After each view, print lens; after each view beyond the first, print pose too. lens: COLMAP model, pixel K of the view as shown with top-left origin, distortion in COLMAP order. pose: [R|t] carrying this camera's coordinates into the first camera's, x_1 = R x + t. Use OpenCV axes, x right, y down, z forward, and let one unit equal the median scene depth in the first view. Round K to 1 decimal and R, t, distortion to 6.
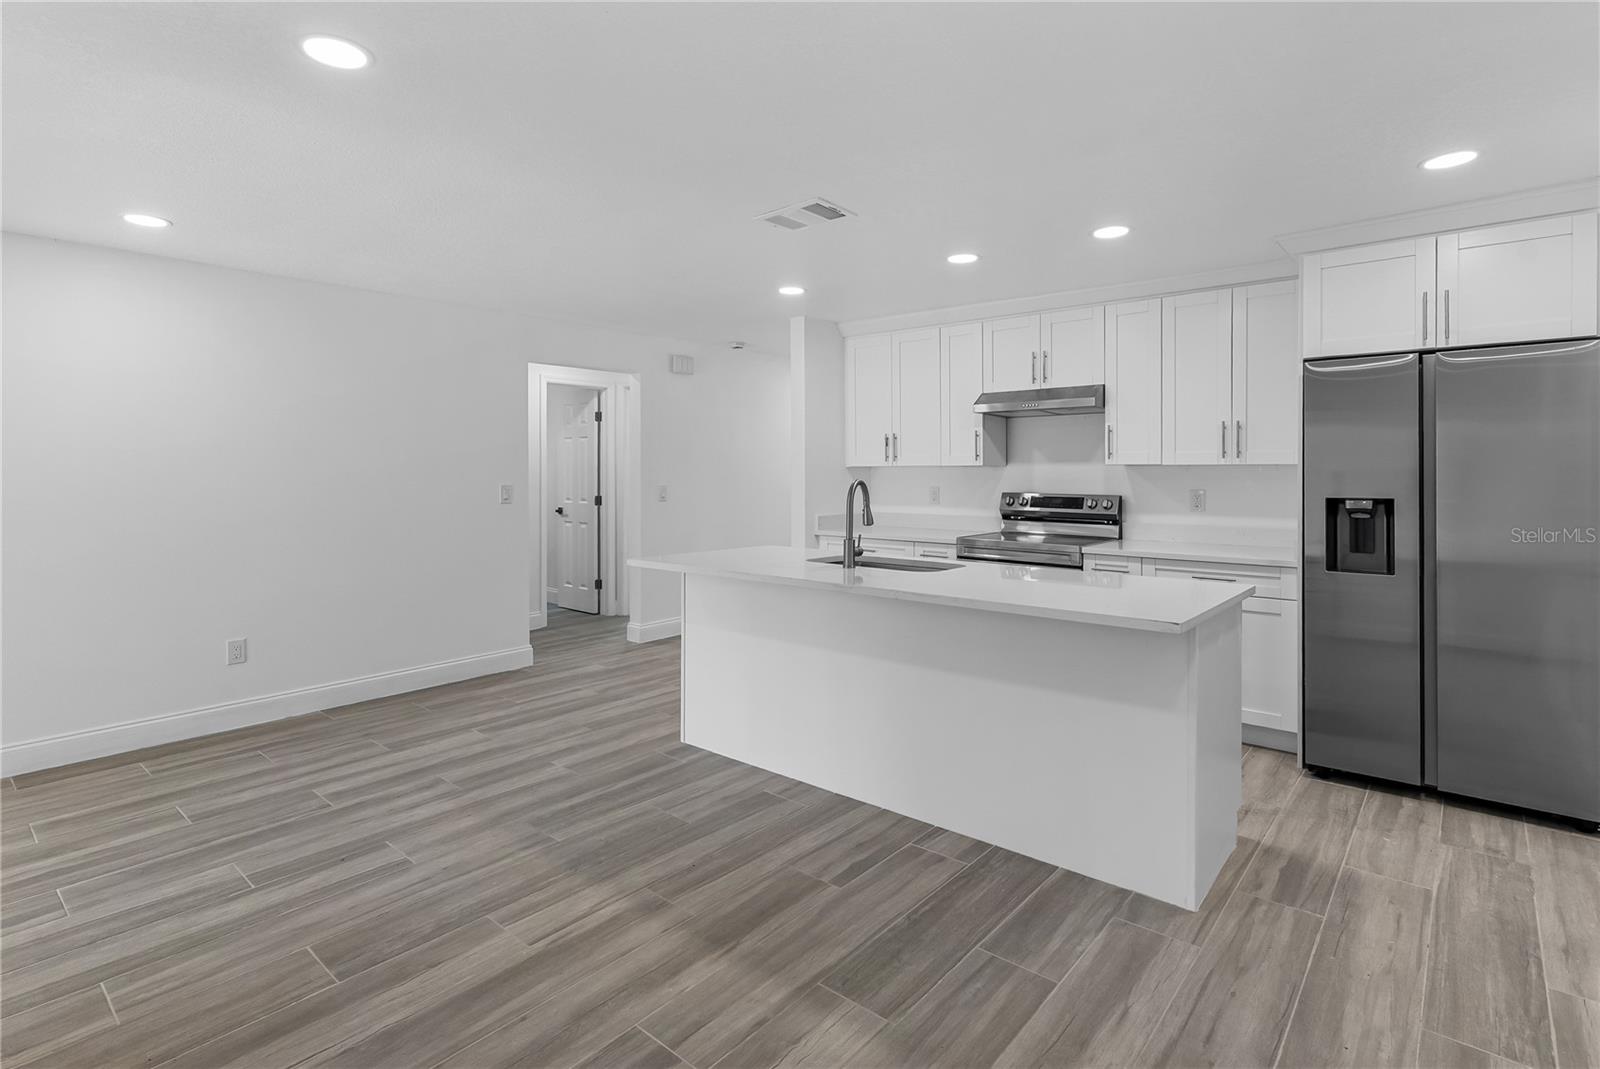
lens RADIAL K [[788.2, 0, 813.7], [0, 788.2, 473.2], [0, 0, 1]] dist [0.004461, -0.000401]
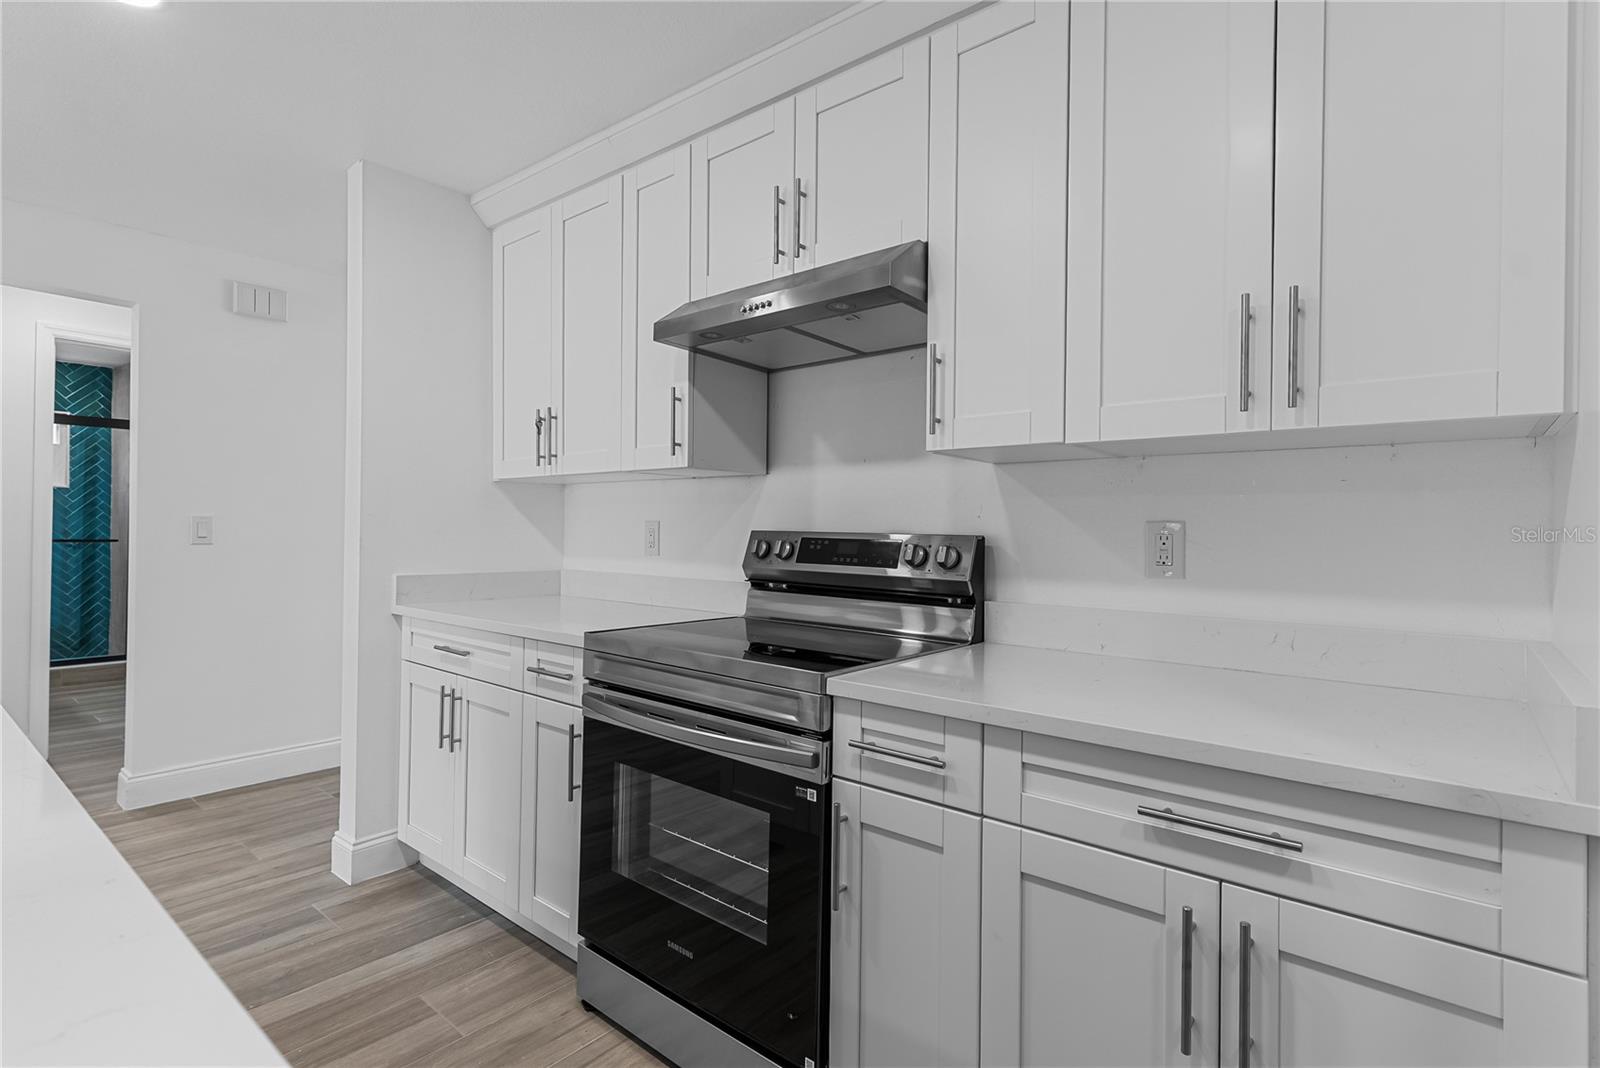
lens RADIAL K [[788.2, 0, 805.3], [0, 788.2, 525.4], [0, 0, 1]] dist [0.004461, -0.000401]
pose [[0.999835, 0.014979, 0.010287, 0.341565], [-0.014872, 0.999835, -0.010459, 0.033124], [-0.010442, 0.010304, 0.999892, 0.688526]]
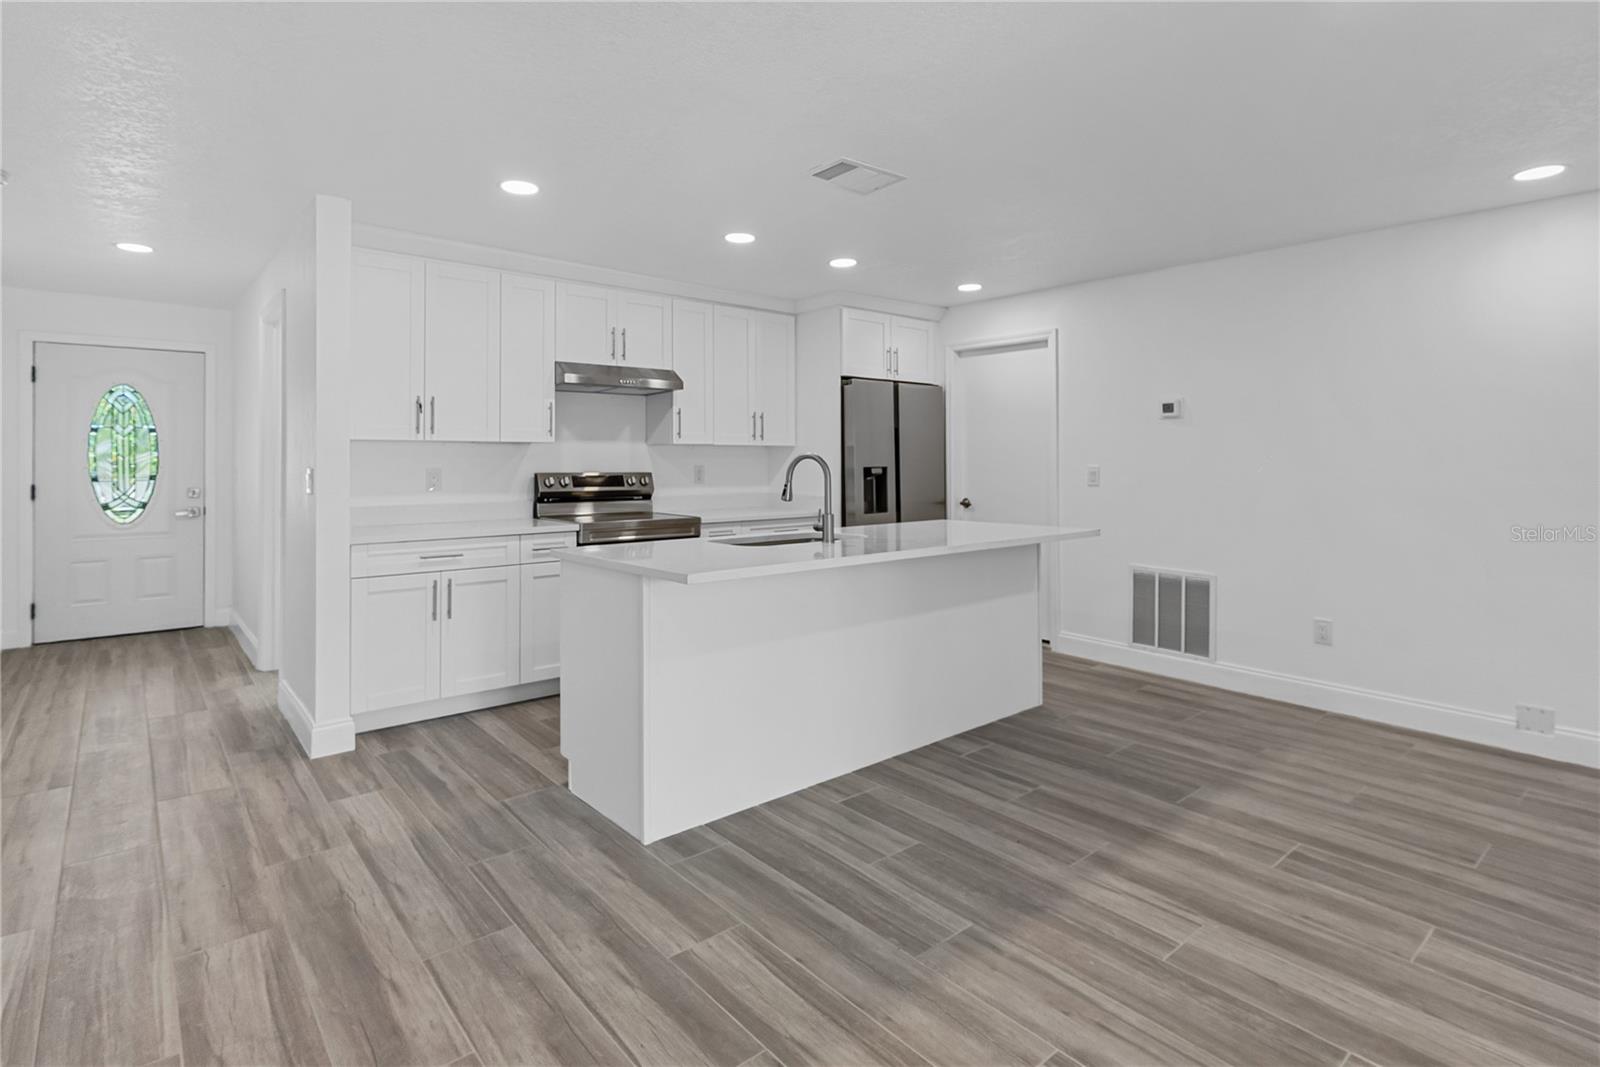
lens RADIAL K [[788.2, 0, 795.8], [0, 788.2, 464.5], [0, 0, 1]] dist [0.004461, -0.000401]
pose [[0.179565, -0.006239, 0.983726, -0.751680], [0.003851, 0.999977, 0.005639, 0.013571], [-0.983739, 0.002776, 0.179585, 0.706080]]
